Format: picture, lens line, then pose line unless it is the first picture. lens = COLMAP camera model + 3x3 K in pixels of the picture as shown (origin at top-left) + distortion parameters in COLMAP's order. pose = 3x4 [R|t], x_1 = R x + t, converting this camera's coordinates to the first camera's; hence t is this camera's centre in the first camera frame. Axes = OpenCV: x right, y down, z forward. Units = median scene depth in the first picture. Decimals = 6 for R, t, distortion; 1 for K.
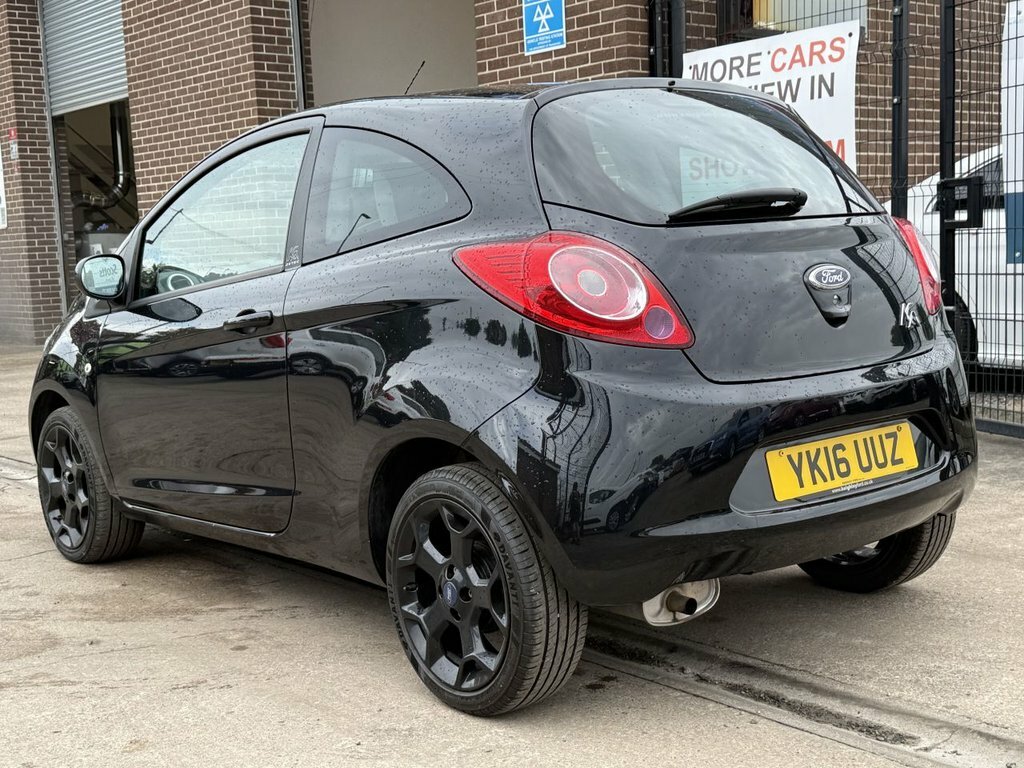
lens RADIAL K [[1264.8, 0, 512.0], [0, 1264.8, 384.0], [0, 0, 1]] dist [0.159977, -0.039821]
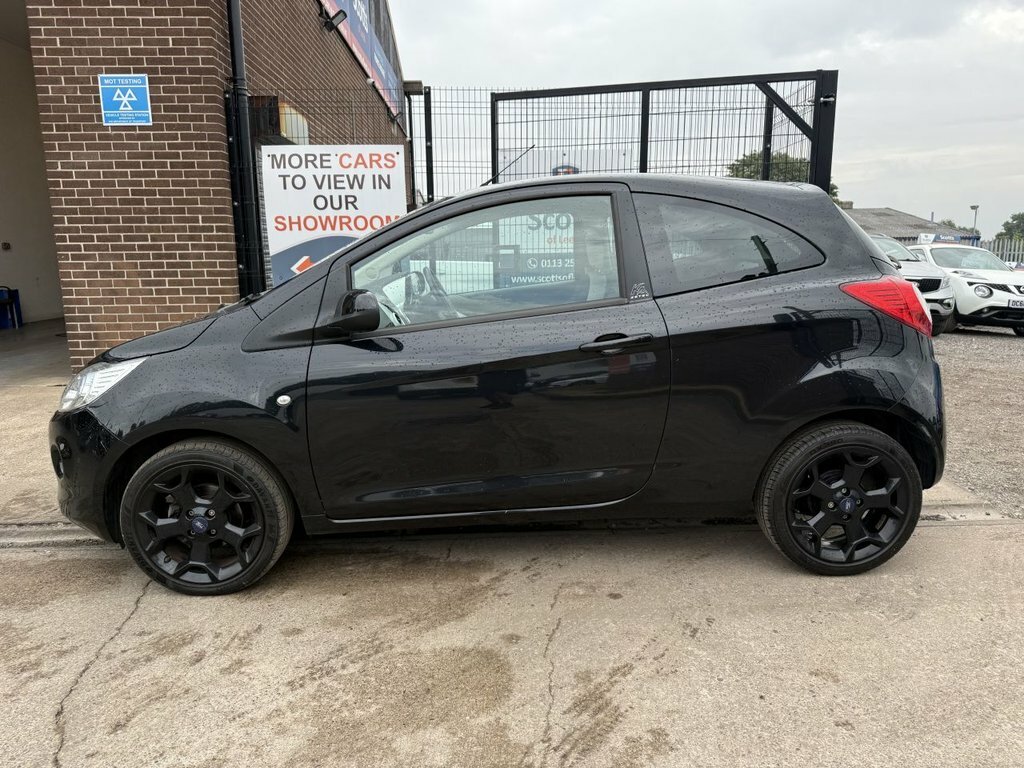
lens RADIAL K [[674.5, 0, 512.0], [0, 674.5, 384.0], [0, 0, 1]] dist [0.046367, -0.043845]
pose [[0.633773, -0.118713, 0.764356, -0.358834], [0.074959, 0.992928, 0.092060, -0.035962], [-0.769879, -0.001050, 0.638189, 0.297010]]
